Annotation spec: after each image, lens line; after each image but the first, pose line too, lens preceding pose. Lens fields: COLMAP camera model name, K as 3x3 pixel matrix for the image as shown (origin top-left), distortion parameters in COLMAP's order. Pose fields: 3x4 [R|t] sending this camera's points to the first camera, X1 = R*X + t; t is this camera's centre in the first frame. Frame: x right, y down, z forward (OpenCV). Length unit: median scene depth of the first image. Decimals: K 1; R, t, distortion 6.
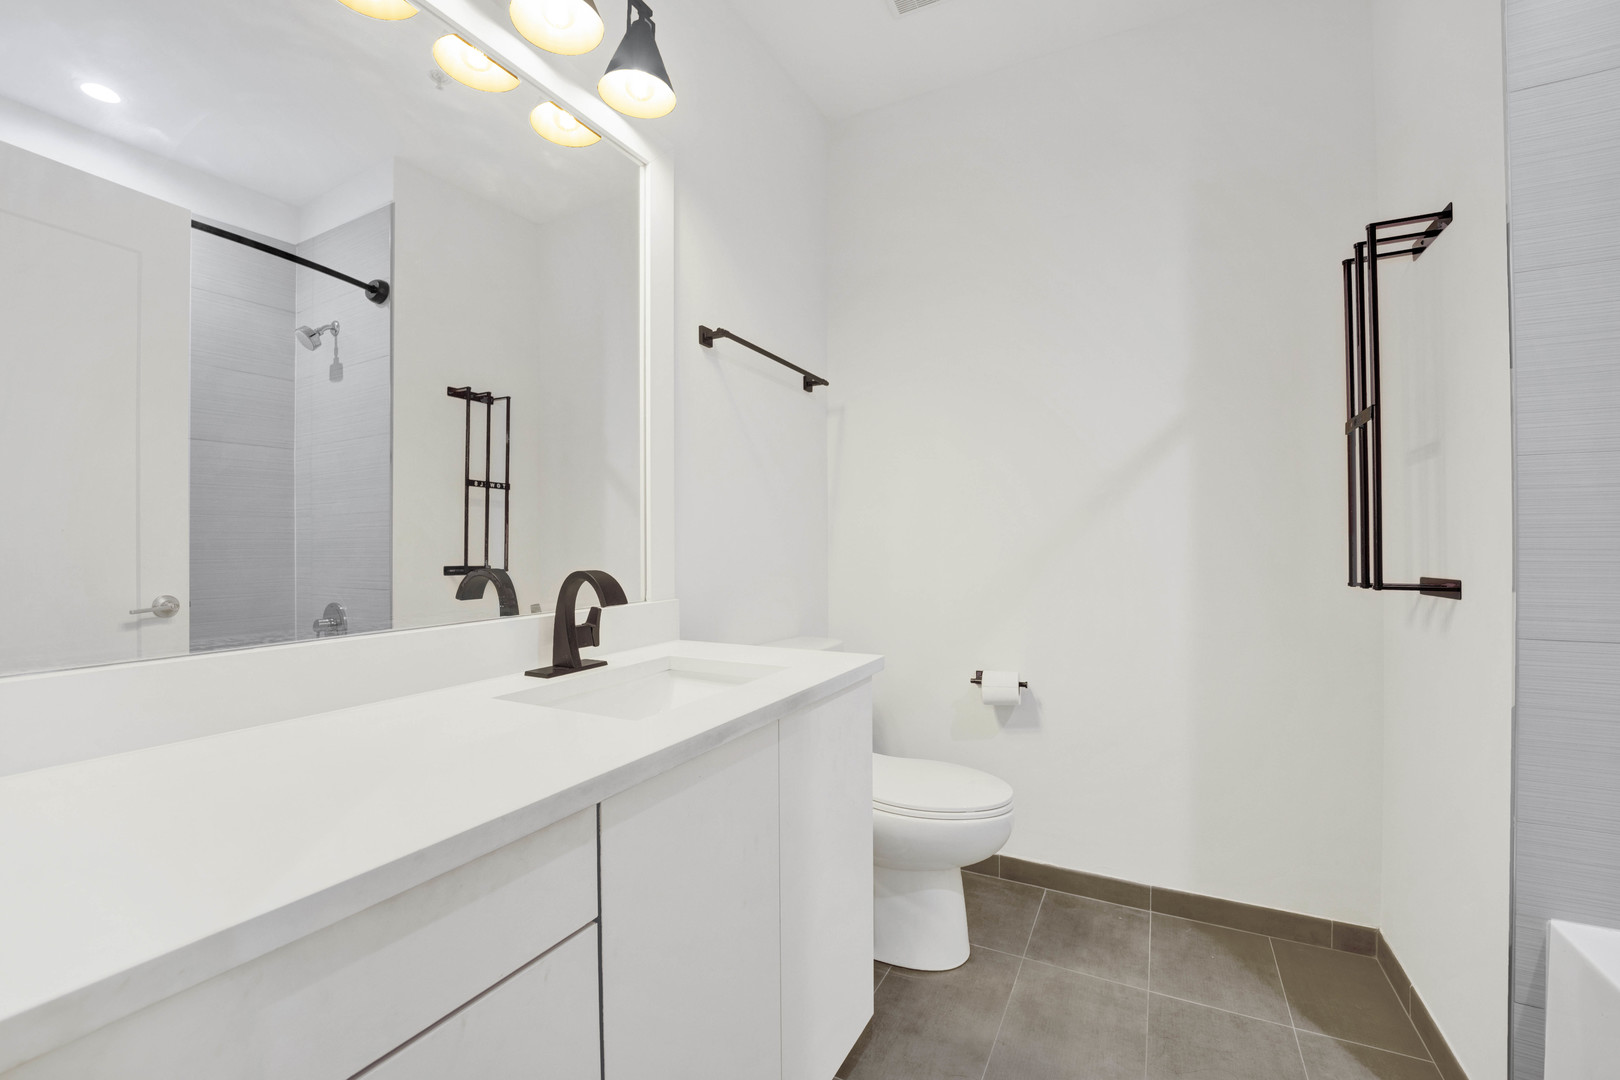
lens RADIAL K [[683.5, 0, 816.7], [0, 683.5, 550.3], [0, 0, 1]] dist [-0.024147, -0.000022]
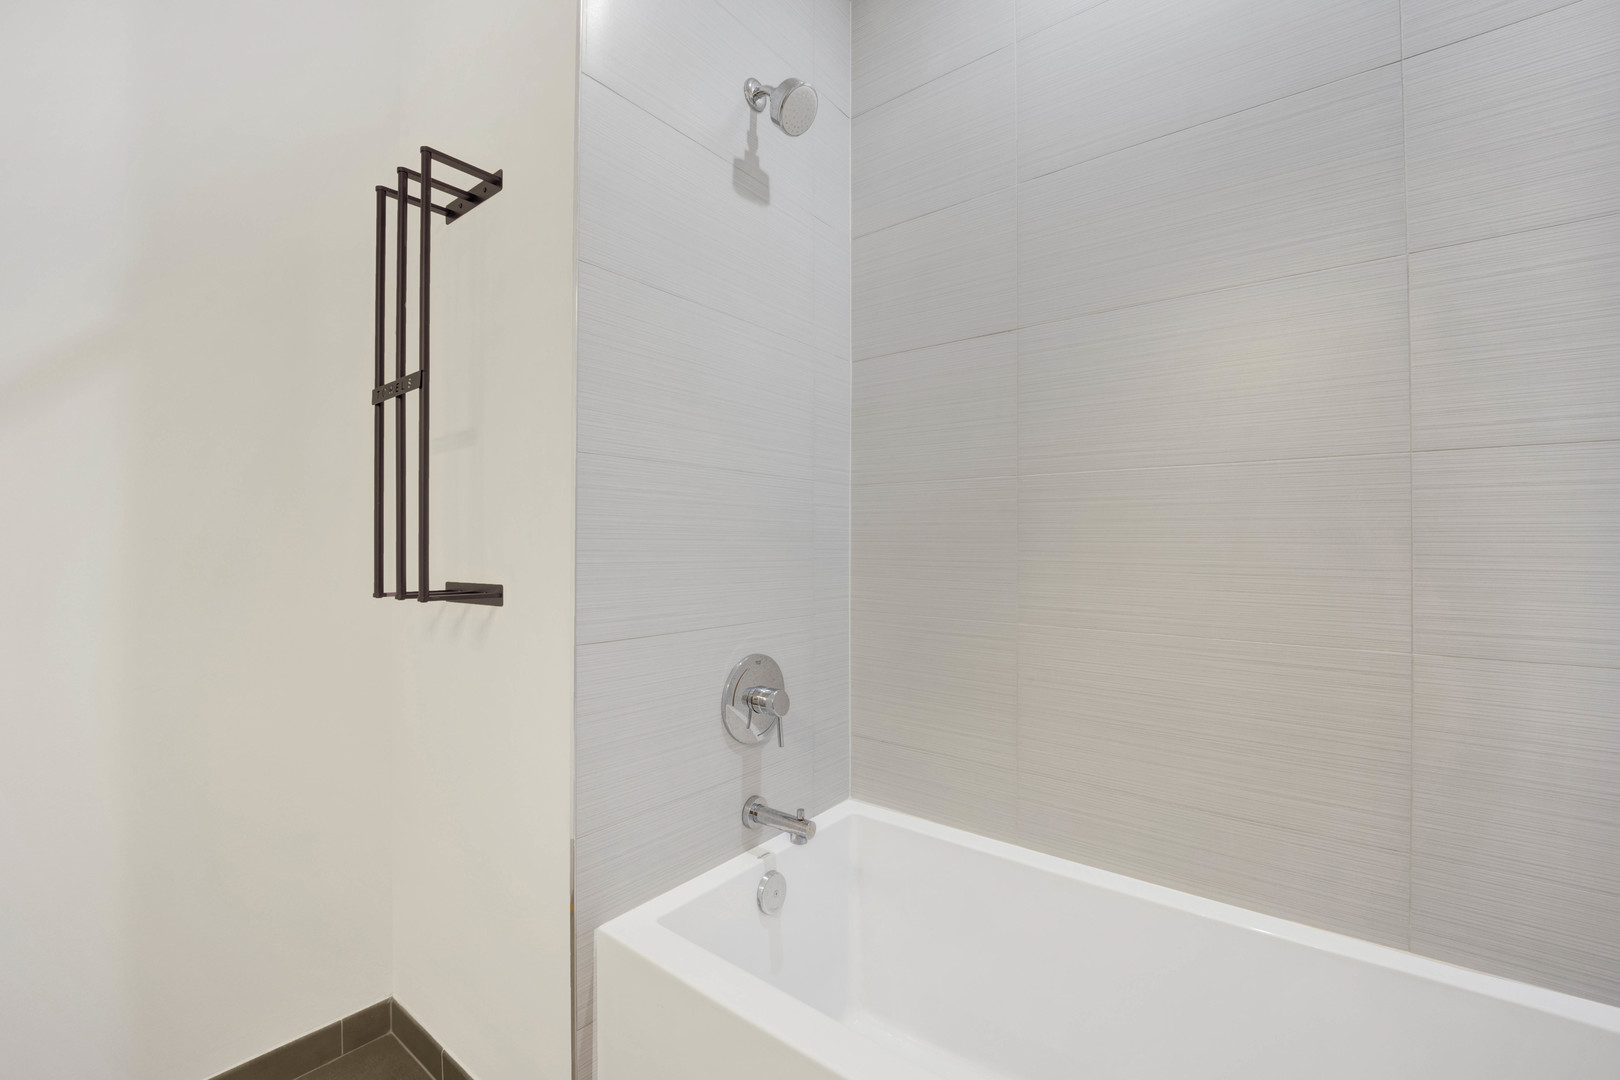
lens RADIAL K [[683.5, 0, 816.7], [0, 683.5, 550.3], [0, 0, 1]] dist [-0.024147, -0.000022]
pose [[0.210988, 0.015093, 0.977372, 0.136270], [-0.005082, 0.999884, -0.014344, 0.007775], [-0.977475, -0.001941, 0.211040, 0.353122]]
